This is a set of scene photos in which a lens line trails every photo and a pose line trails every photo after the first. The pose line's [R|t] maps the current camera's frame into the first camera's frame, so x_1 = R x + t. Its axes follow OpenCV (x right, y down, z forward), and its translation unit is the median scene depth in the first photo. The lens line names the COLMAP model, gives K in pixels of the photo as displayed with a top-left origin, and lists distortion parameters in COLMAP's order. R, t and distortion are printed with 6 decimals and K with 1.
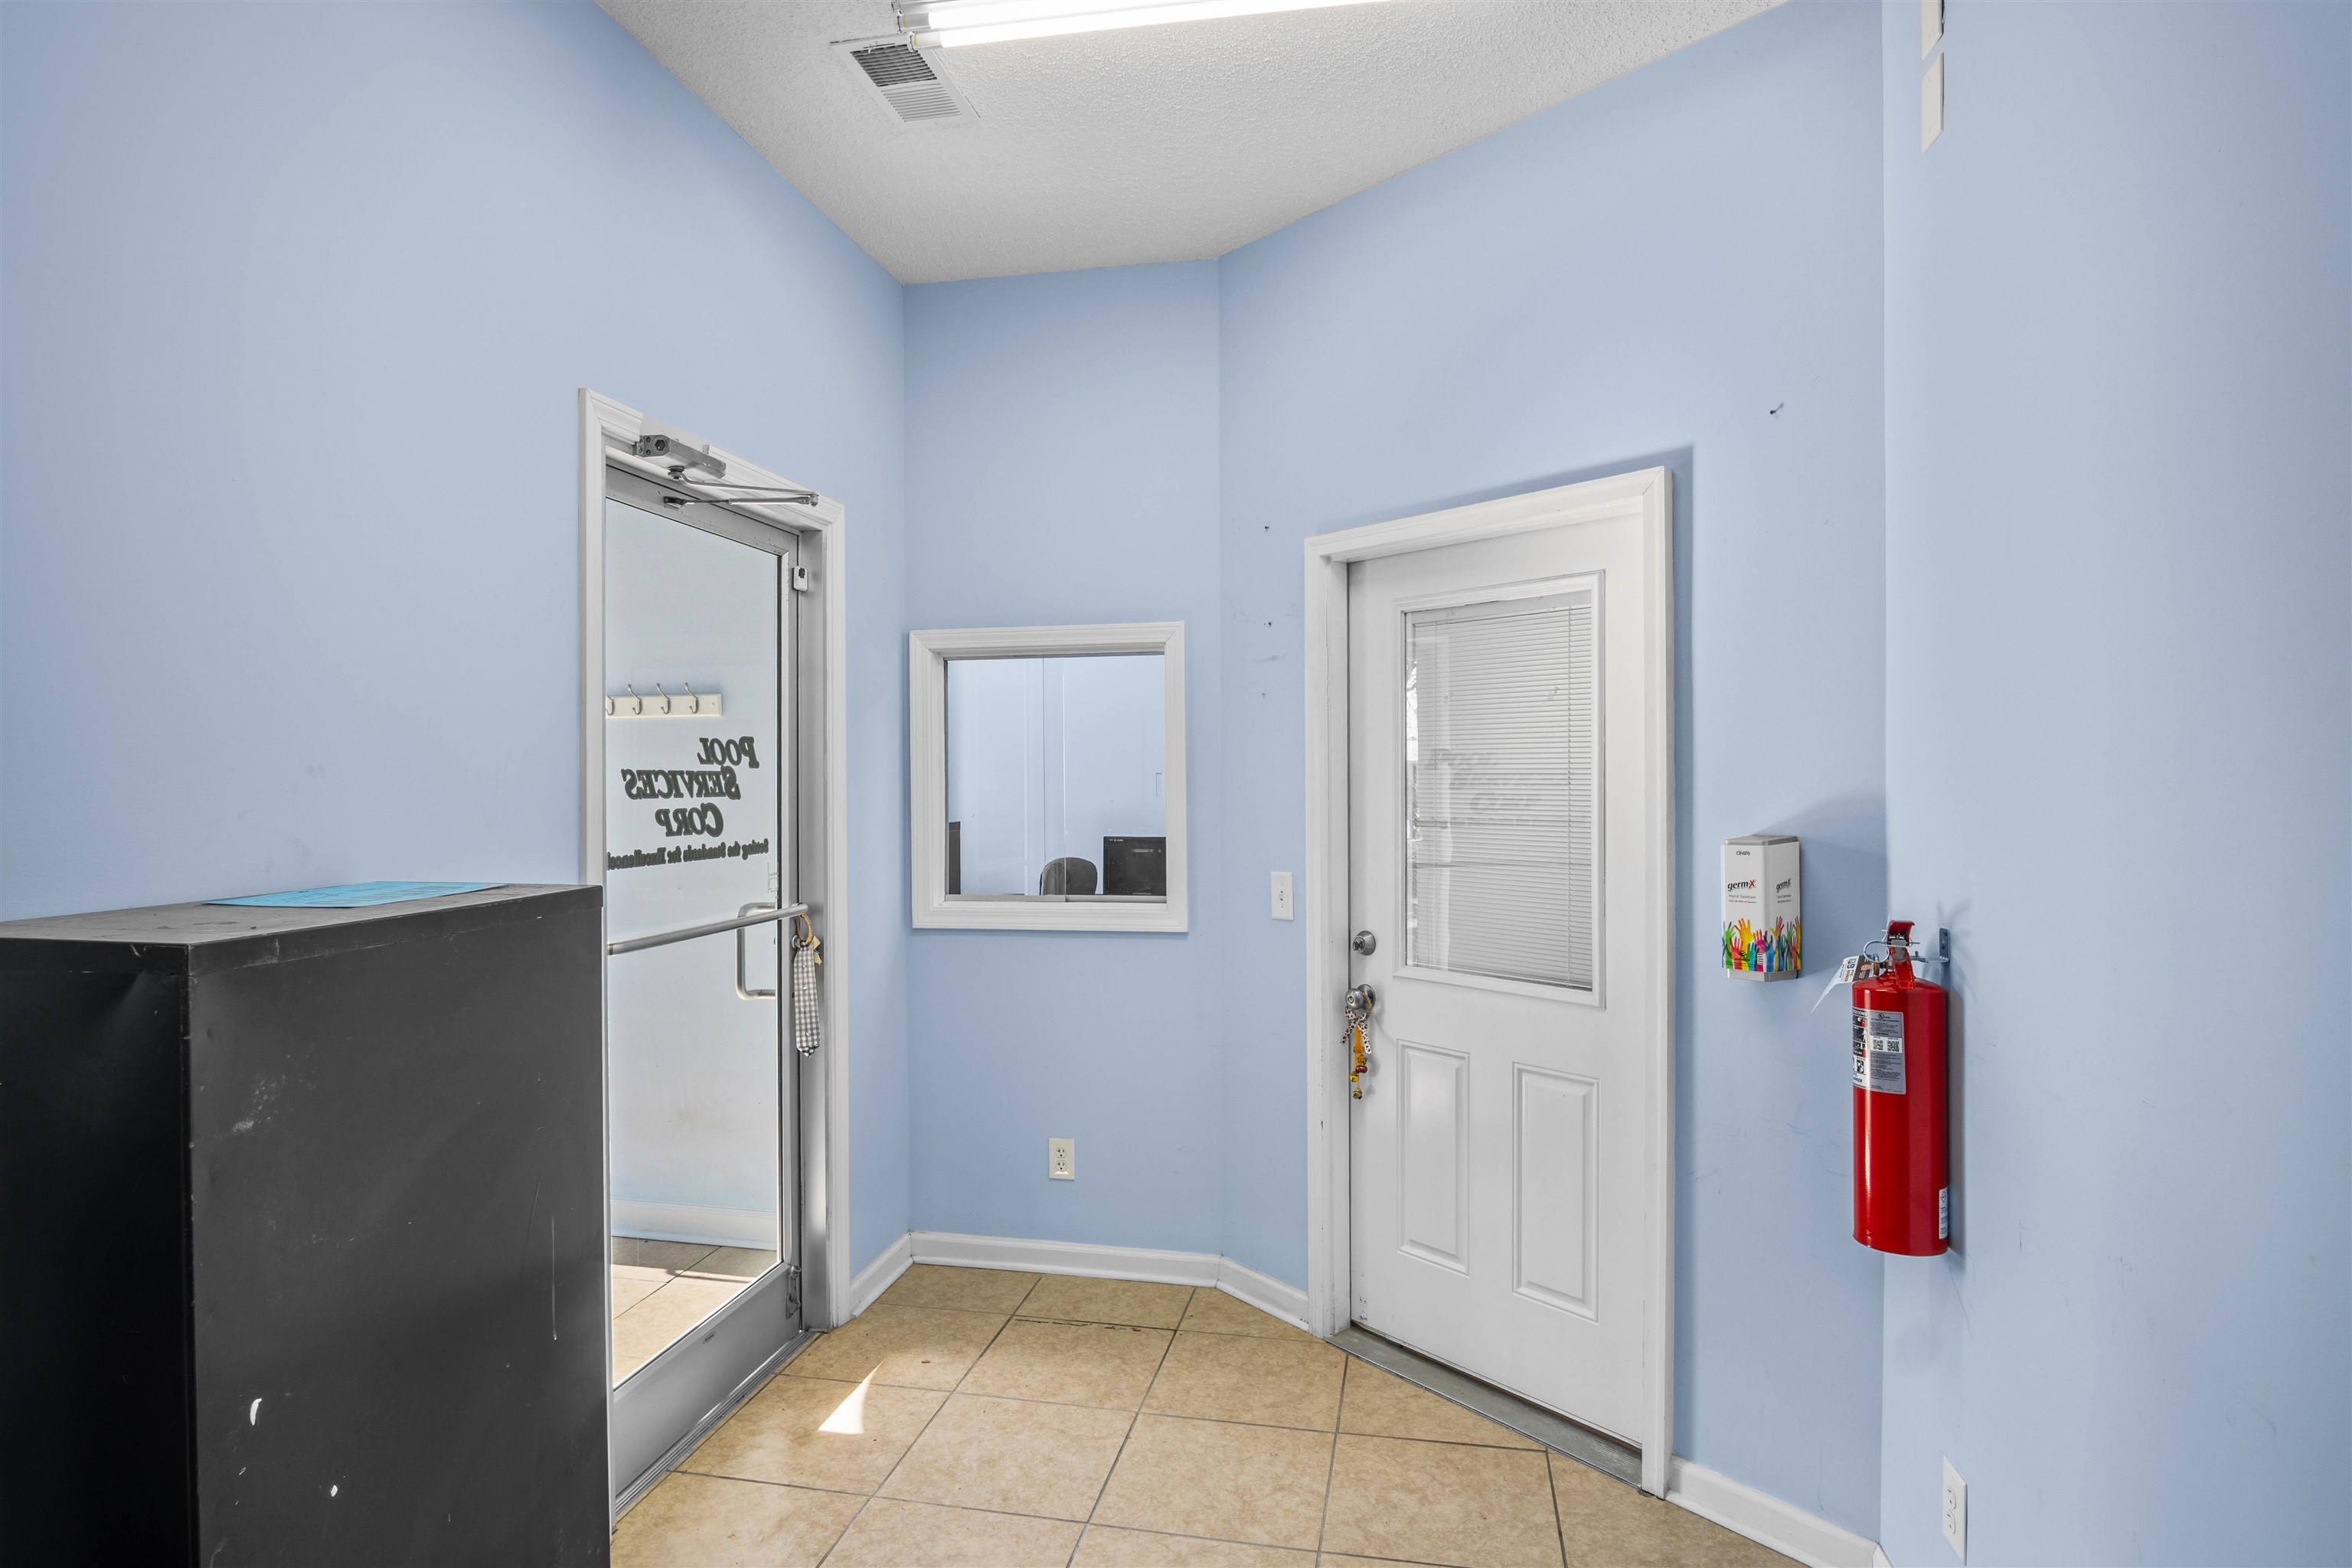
lens RADIAL K [[1292.6, 0, 1176.0], [0, 1292.6, 784.0], [0, 0, 1]] dist [0.000052, -0.000083]
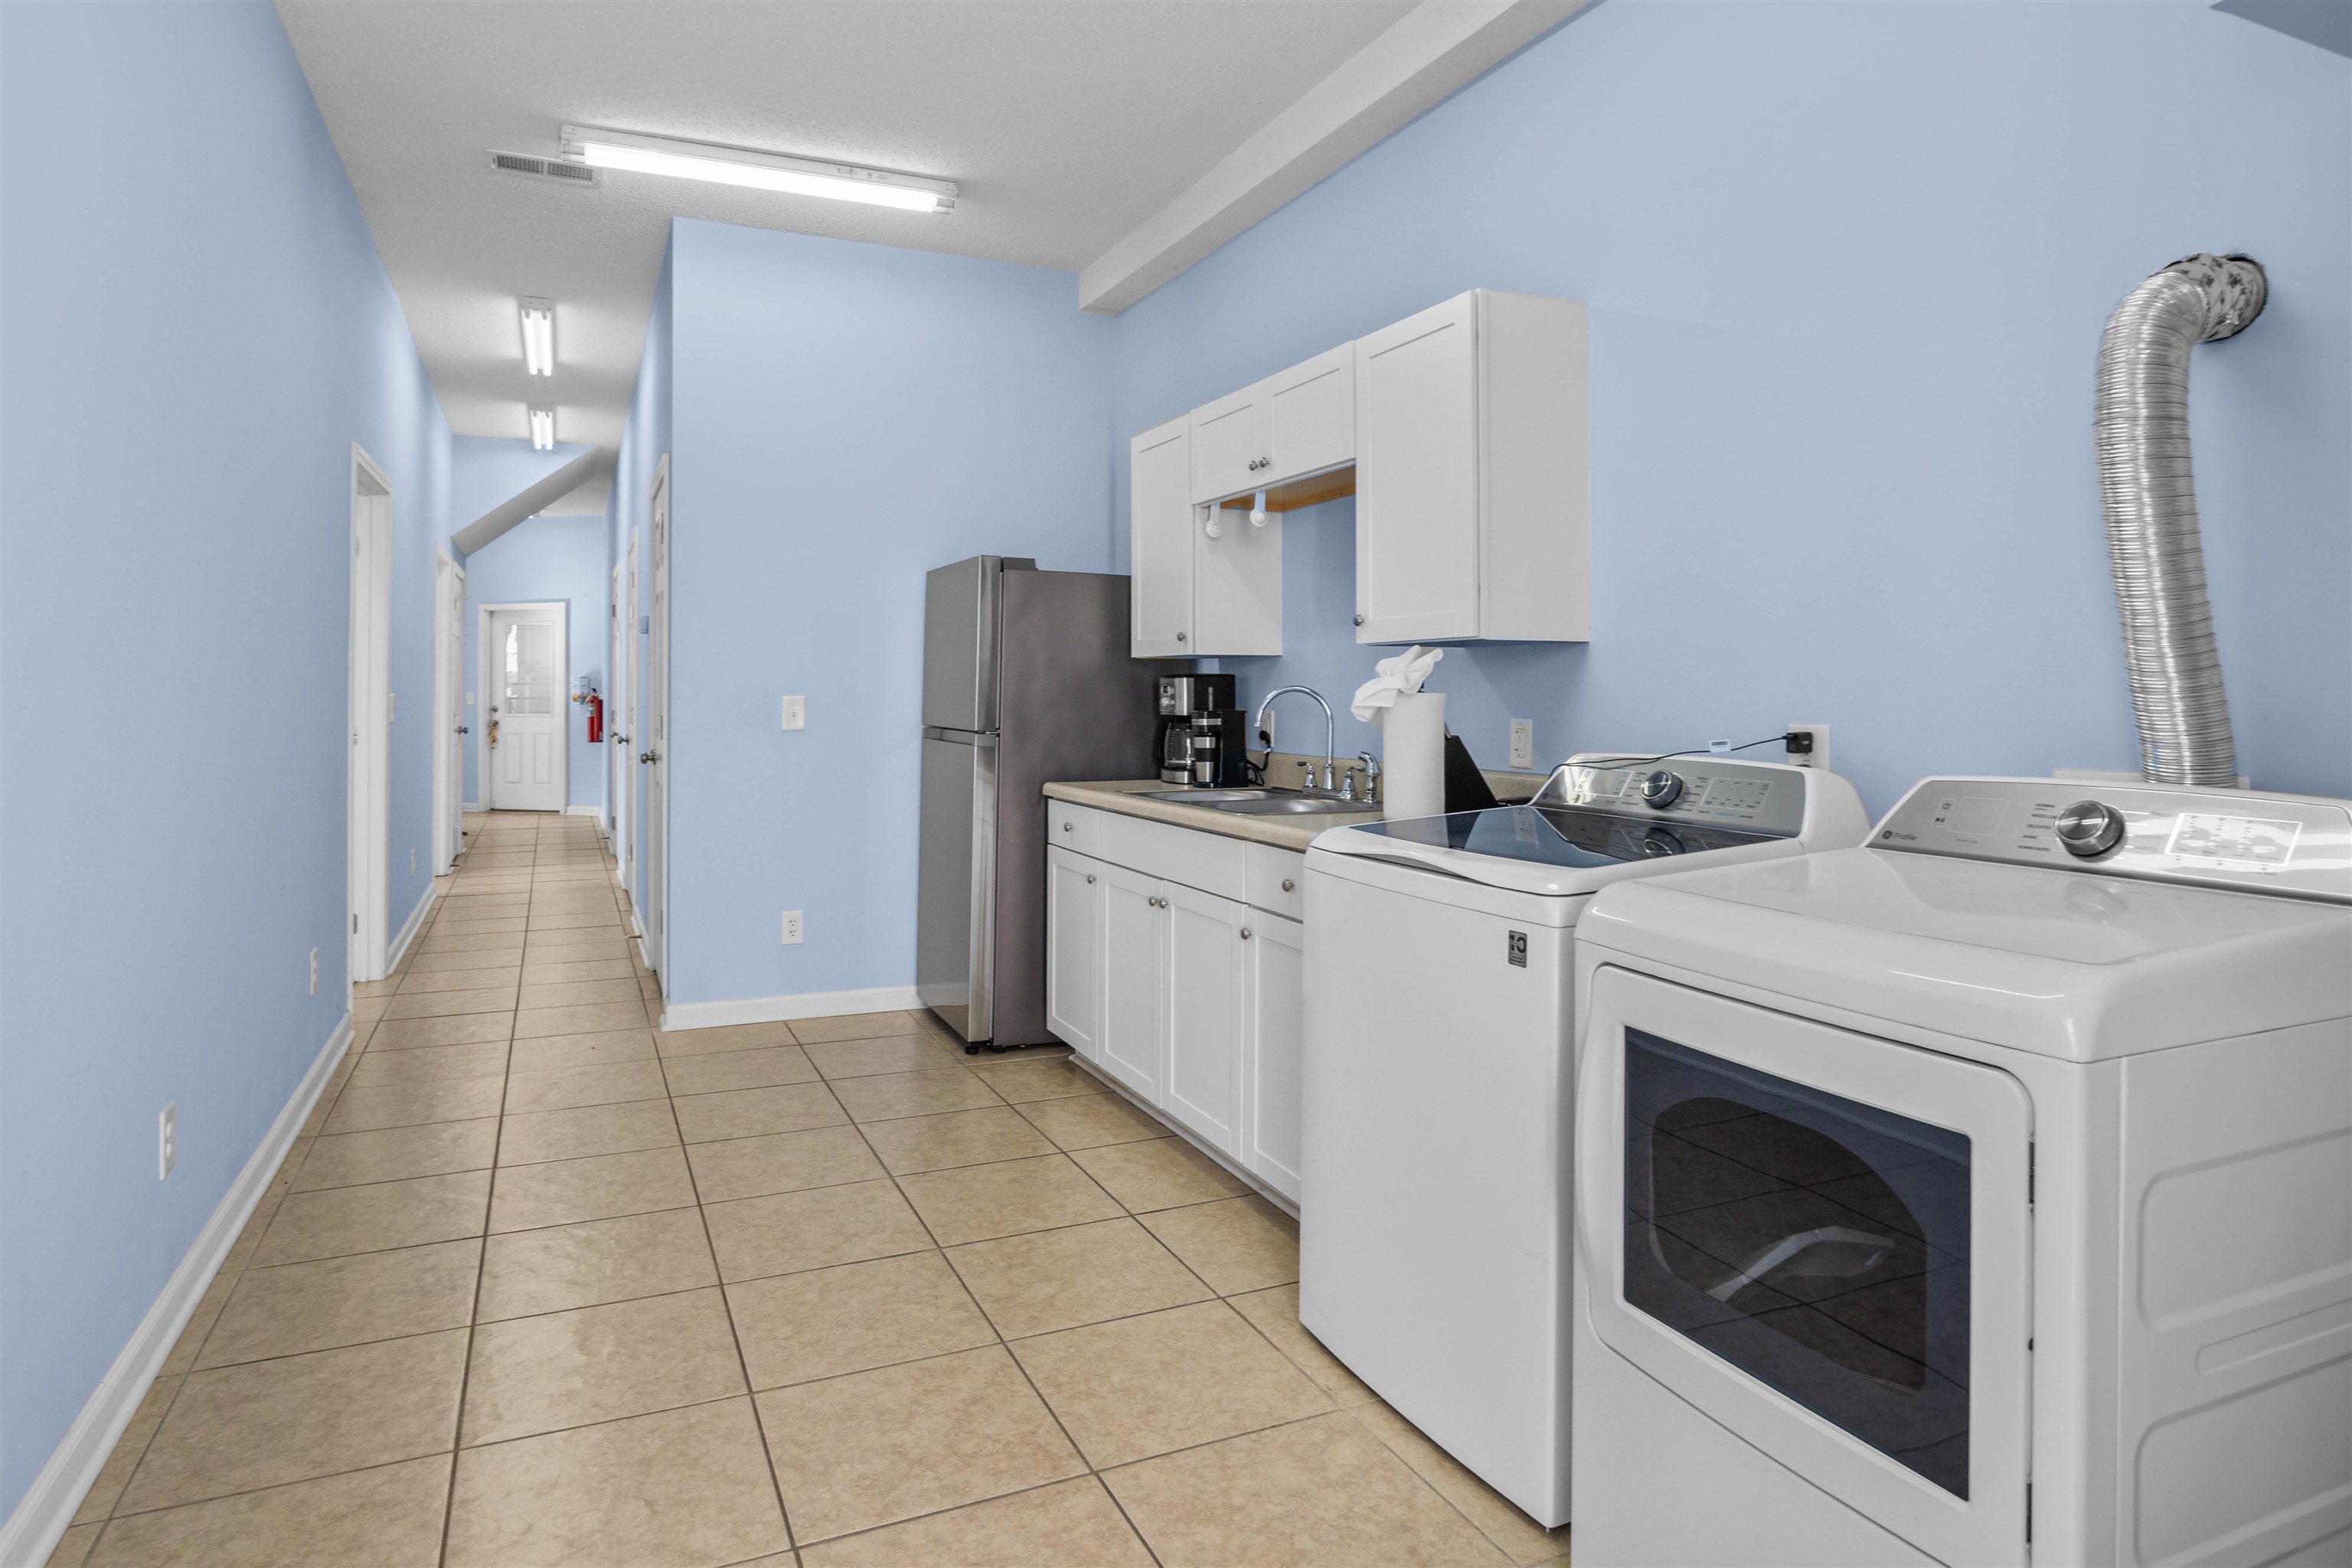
lens RADIAL K [[1341.5, 0, 1176.5], [0, 1341.5, 702.6], [0, 0, 1]] dist [0.000224, -0.000165]
pose [[0.807823, 0.006480, 0.589389, -0.579445], [0.000140, 0.999937, -0.011186, 0.149766], [-0.589425, 0.009119, 0.807772, -3.487207]]
